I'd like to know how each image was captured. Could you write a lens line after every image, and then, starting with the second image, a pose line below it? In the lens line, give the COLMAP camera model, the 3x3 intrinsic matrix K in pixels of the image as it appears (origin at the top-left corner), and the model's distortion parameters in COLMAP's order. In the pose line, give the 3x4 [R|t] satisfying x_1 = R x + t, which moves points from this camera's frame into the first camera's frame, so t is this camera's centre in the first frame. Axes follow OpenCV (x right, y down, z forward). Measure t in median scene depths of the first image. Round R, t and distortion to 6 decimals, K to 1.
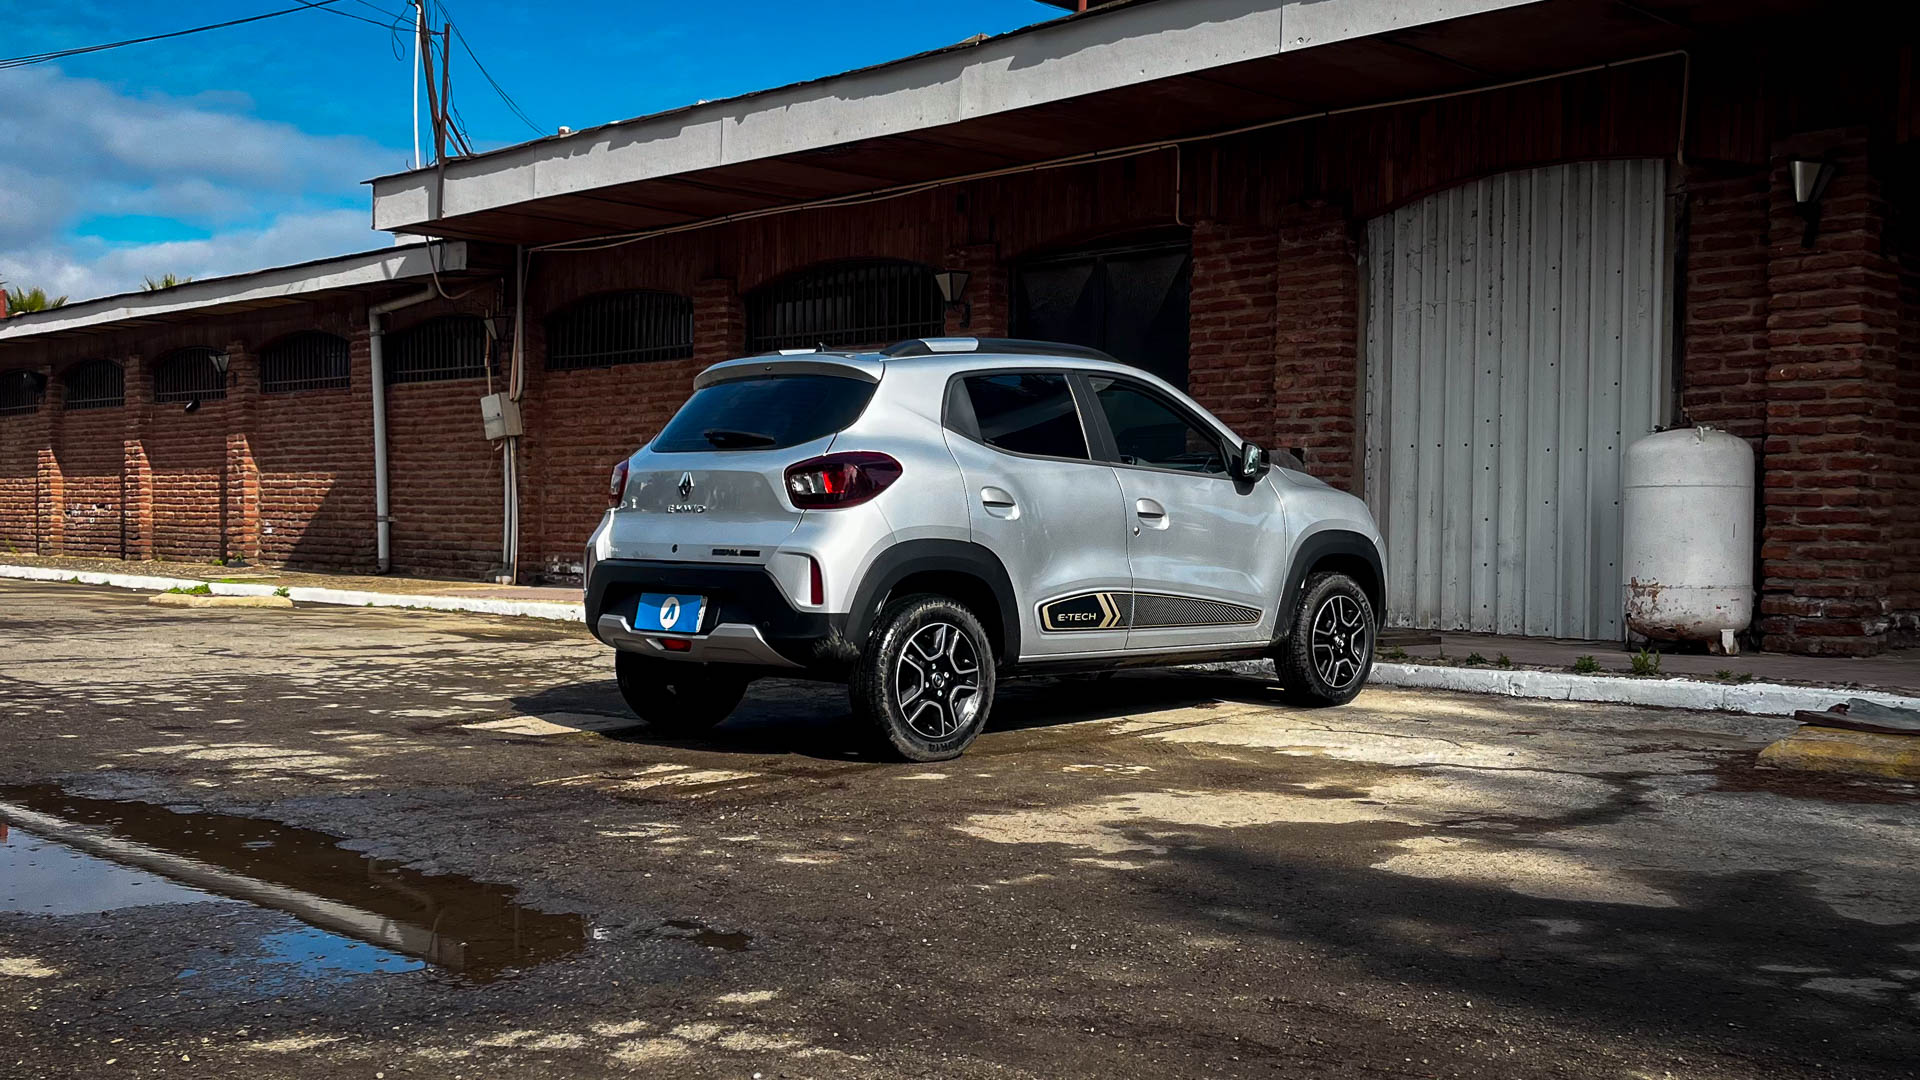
lens RADIAL K [[1878.0, 0, 963.5], [0, 1878.0, 556.2], [0, 0, 1]] dist [0.055233, -0.182174]
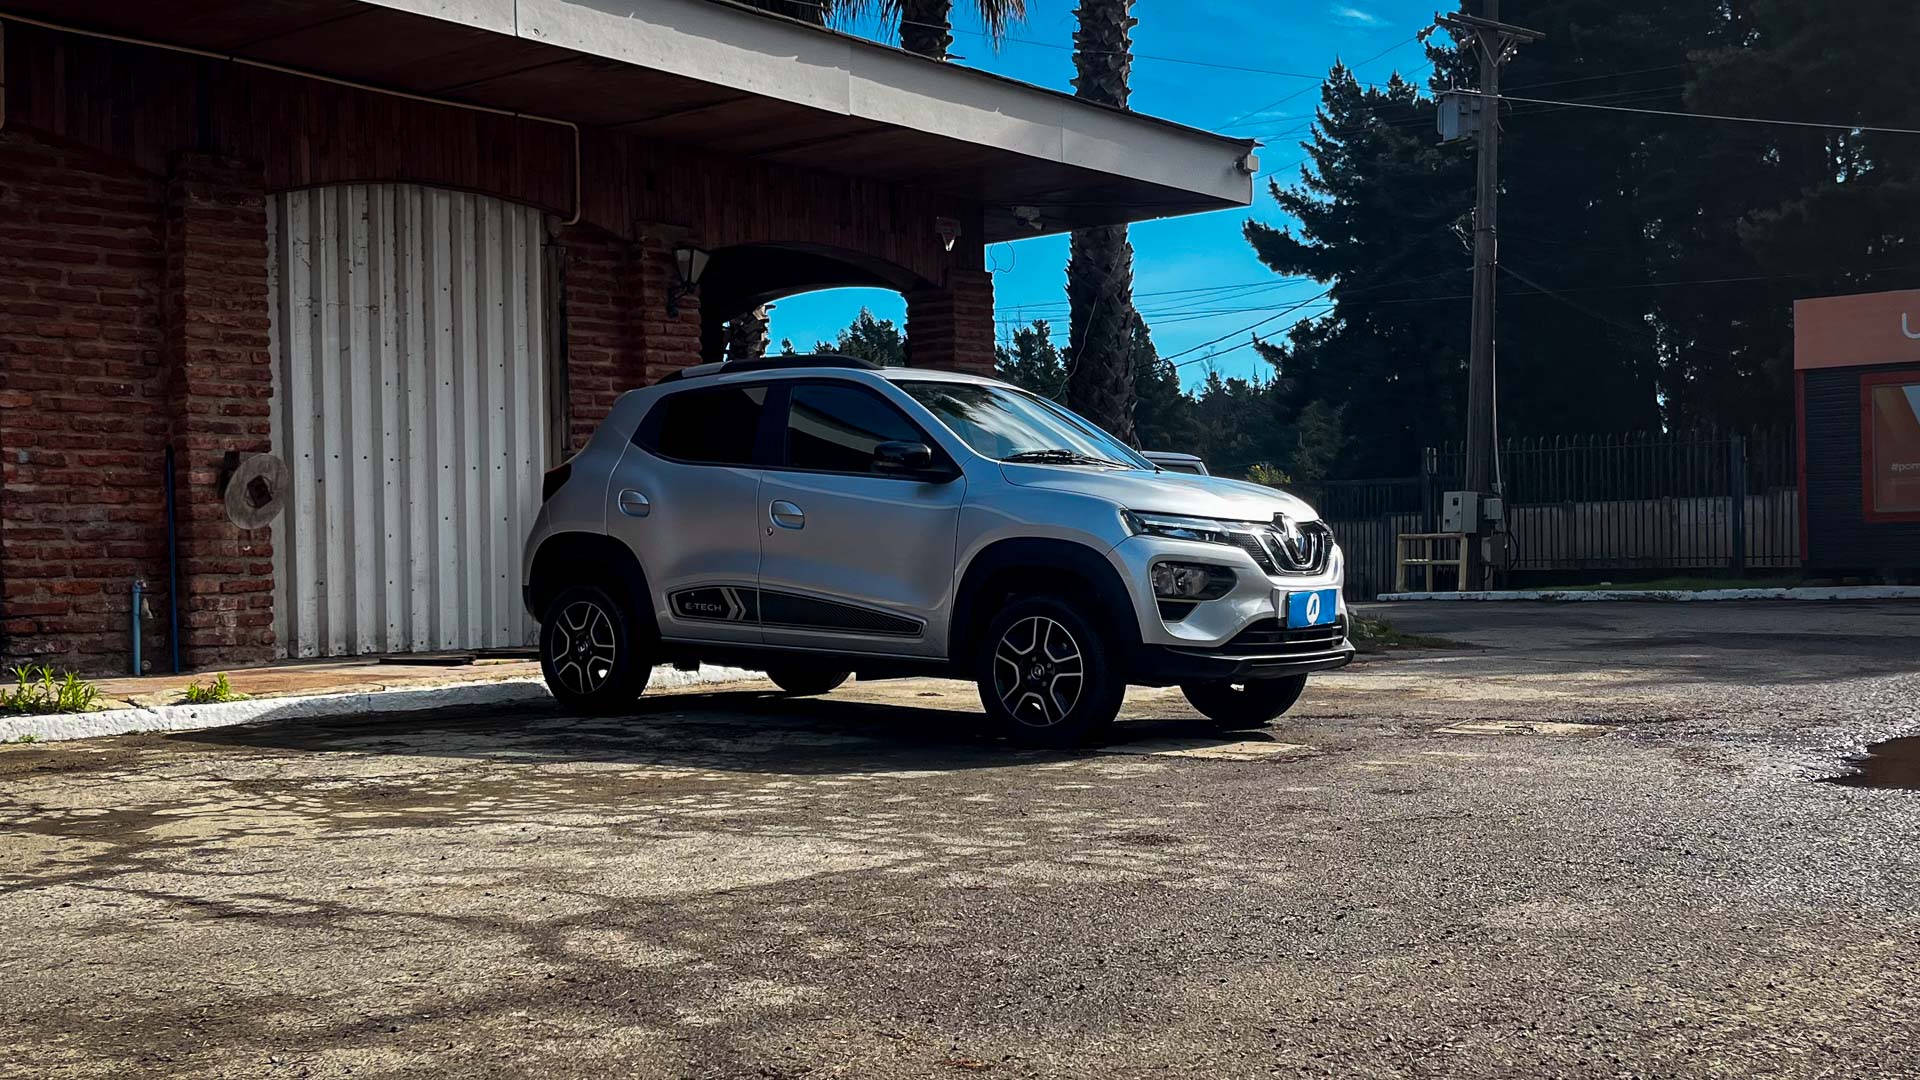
lens RADIAL K [[1995.1, 0, 960.0], [0, 1995.1, 540.0], [0, 0, 1]] dist [0.058805, -0.123397]
pose [[-0.085383, -0.001261, 0.996347, -0.846483], [0.034323, 0.999402, 0.004206, -0.012944], [-0.995757, 0.034556, -0.085289, 0.874506]]
